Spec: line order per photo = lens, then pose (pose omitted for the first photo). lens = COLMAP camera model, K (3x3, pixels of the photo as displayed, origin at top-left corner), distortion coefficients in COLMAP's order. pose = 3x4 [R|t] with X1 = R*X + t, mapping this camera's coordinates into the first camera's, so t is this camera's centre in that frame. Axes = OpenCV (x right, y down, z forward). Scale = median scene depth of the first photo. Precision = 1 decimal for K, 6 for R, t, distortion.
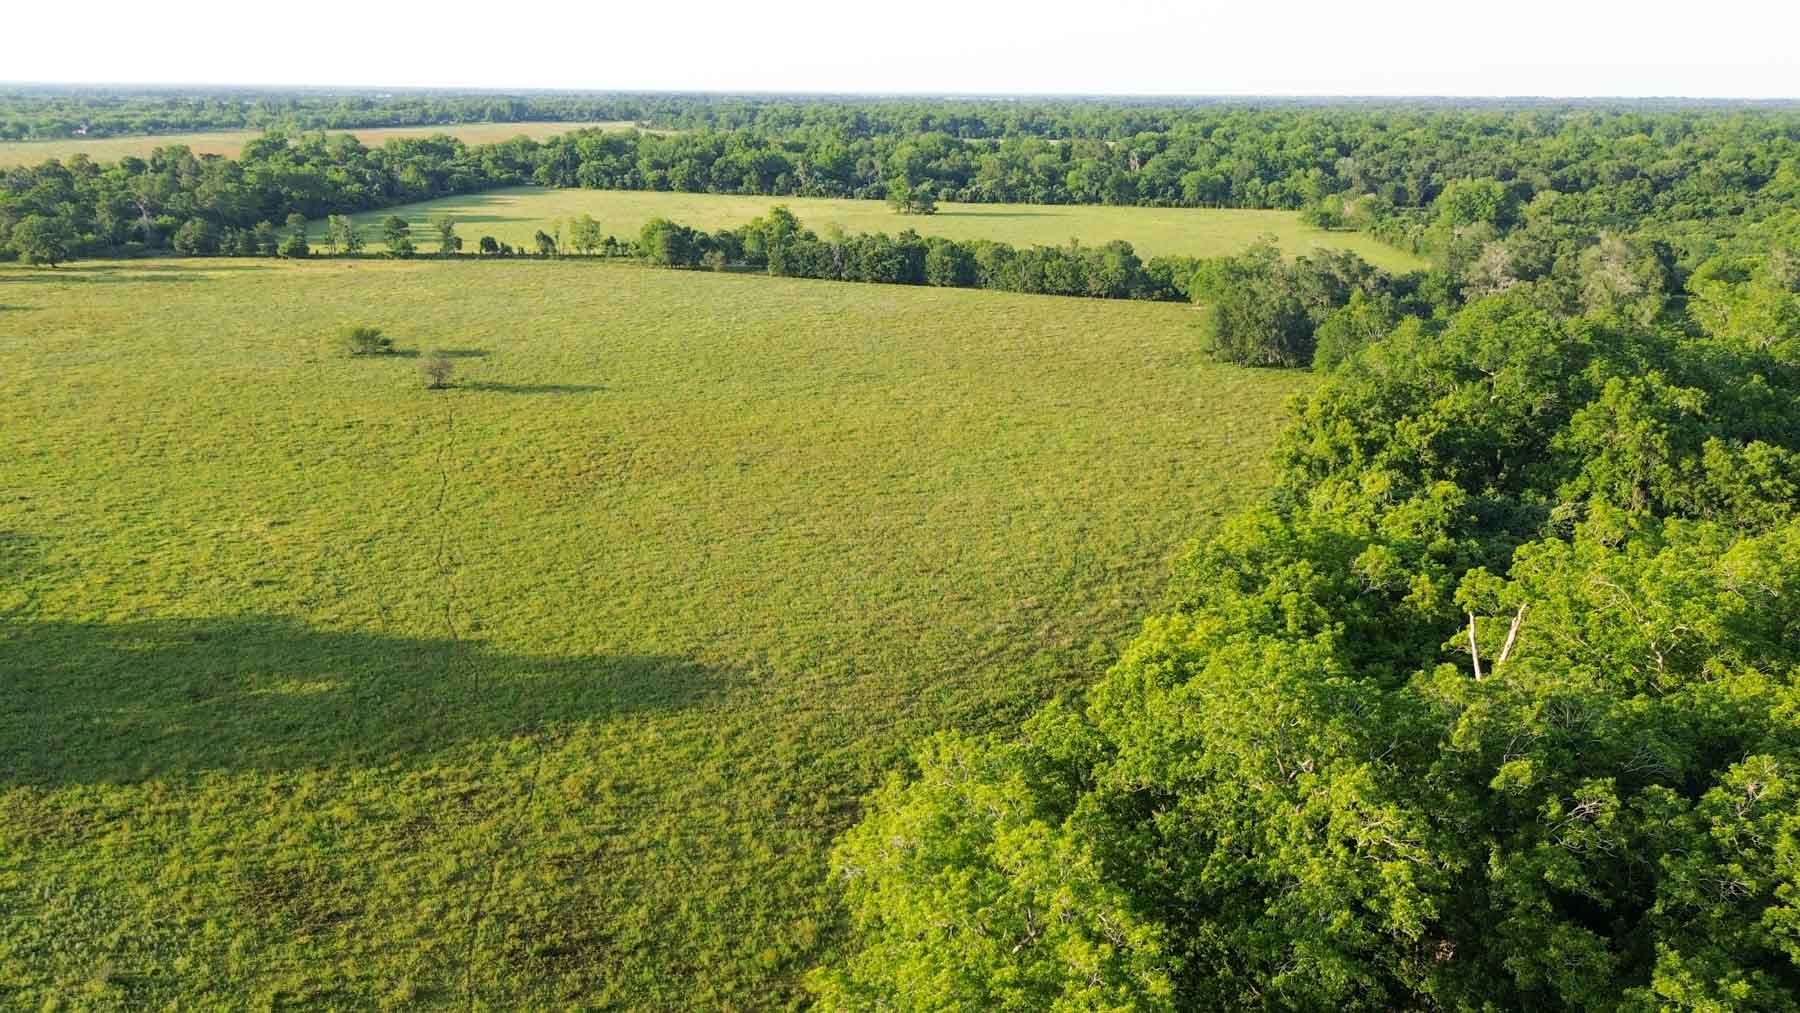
lens RADIAL K [[1279.8, 0, 898.1], [0, 1279.8, 498.8], [0, 0, 1]] dist [0.081056, -0.091098]
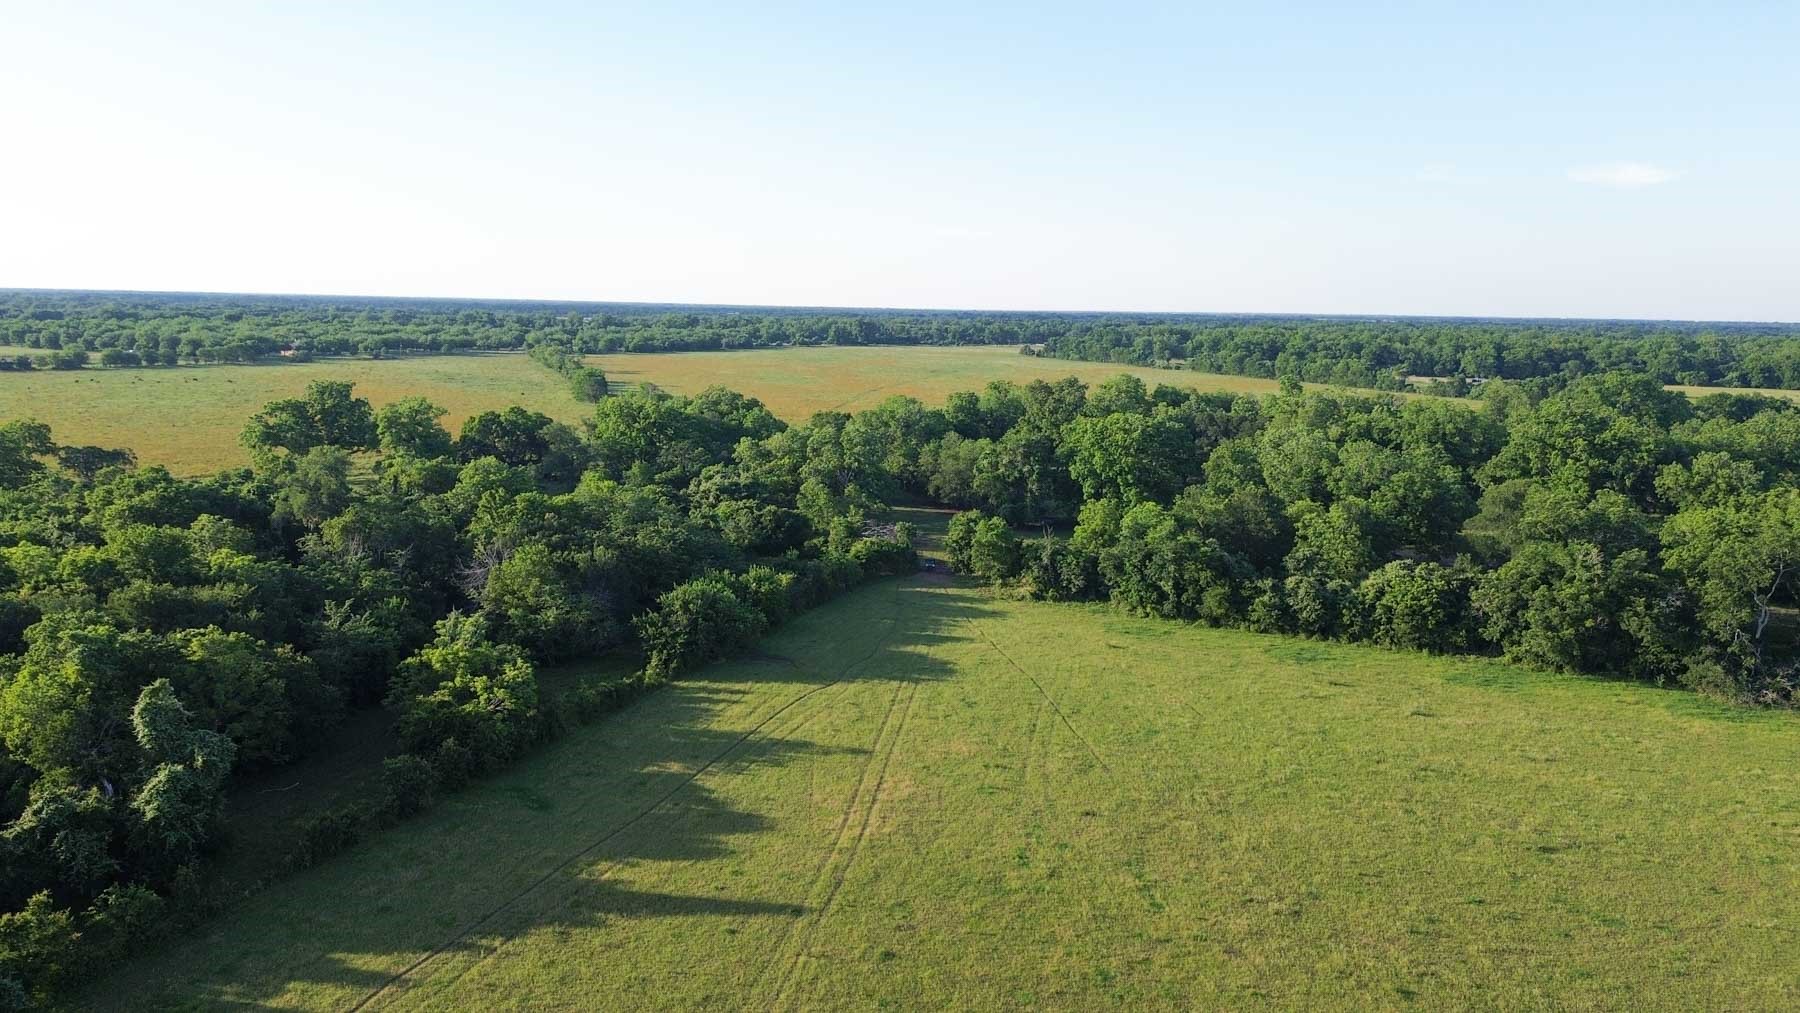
lens RADIAL K [[1279.8, 0, 898.1], [0, 1279.8, 498.8], [0, 0, 1]] dist [0.081056, -0.091098]
pose [[0.970409, 0.046714, -0.236904, -0.313935], [-0.084154, 0.985024, -0.150483, -0.302830], [0.226326, 0.165966, 0.959808, 0.992011]]
